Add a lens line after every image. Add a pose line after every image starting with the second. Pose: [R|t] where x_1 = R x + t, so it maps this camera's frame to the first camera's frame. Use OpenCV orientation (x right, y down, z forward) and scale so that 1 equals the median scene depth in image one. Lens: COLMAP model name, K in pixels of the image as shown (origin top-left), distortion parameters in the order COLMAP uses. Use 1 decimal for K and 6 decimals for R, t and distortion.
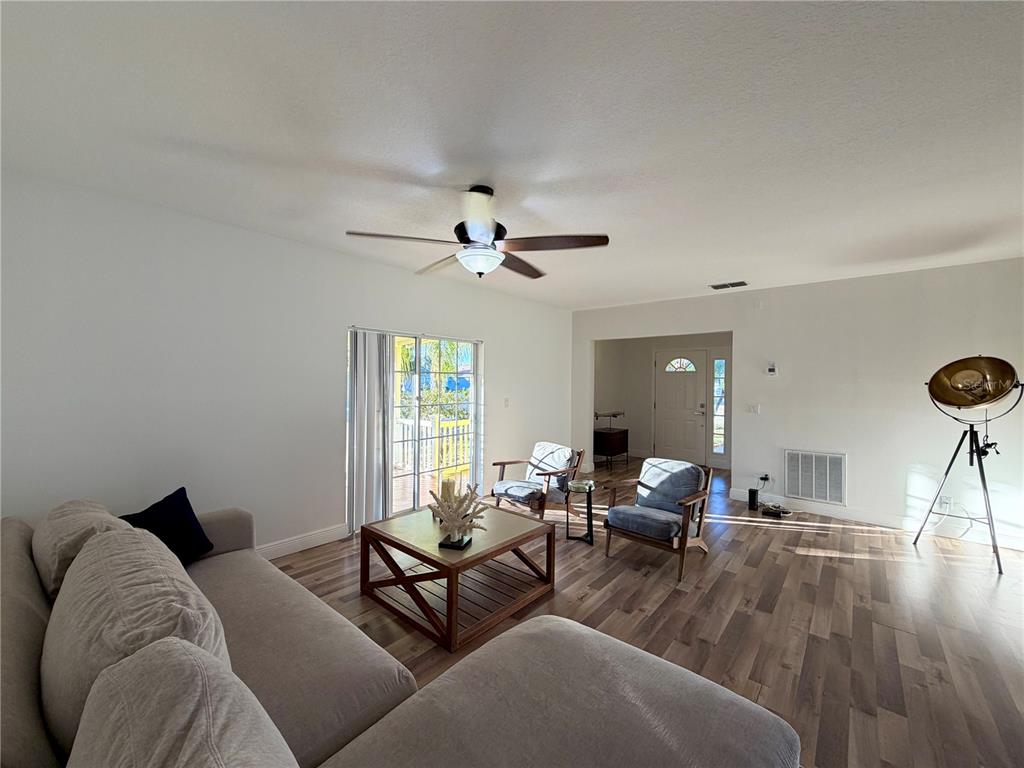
lens RADIAL K [[407.9, 0, 512.8], [0, 407.9, 380.3], [0, 0, 1]] dist [-0.000661, -0.000054]
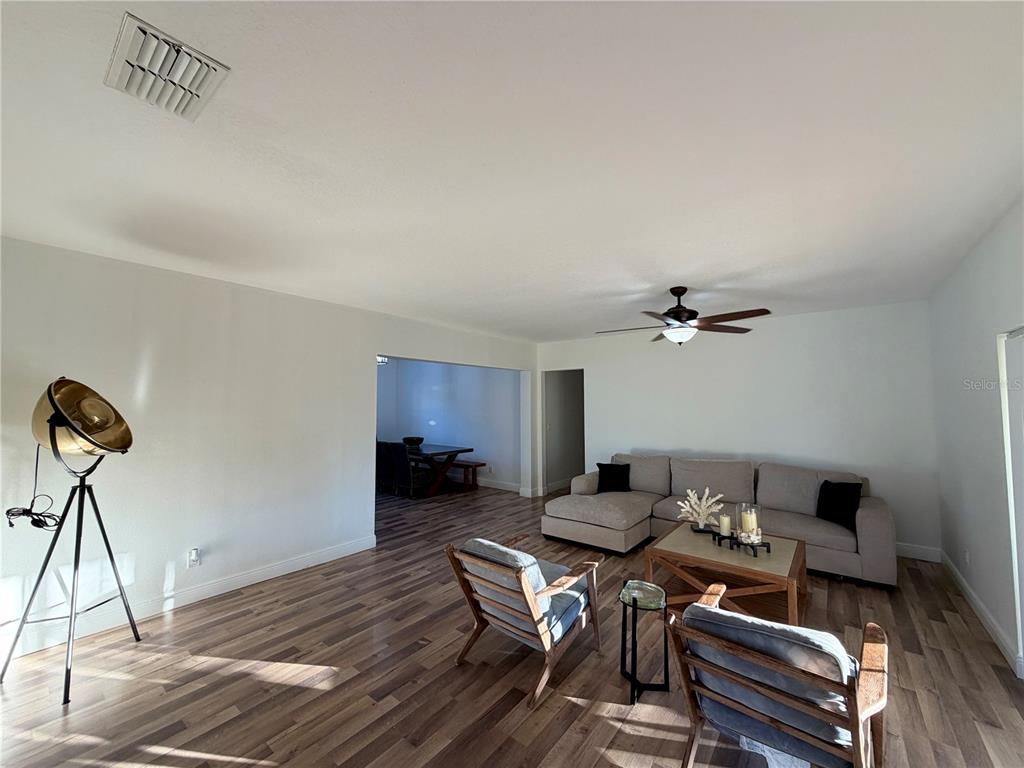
lens RADIAL K [[407.9, 0, 509.9], [0, 407.9, 379.9], [0, 0, 1]] dist [-0.000661, -0.000054]
pose [[-0.999278, -0.014290, -0.035217, 0.418777], [-0.012471, 0.998604, -0.051331, -0.029085], [0.035901, -0.050855, -0.998061, 1.720593]]
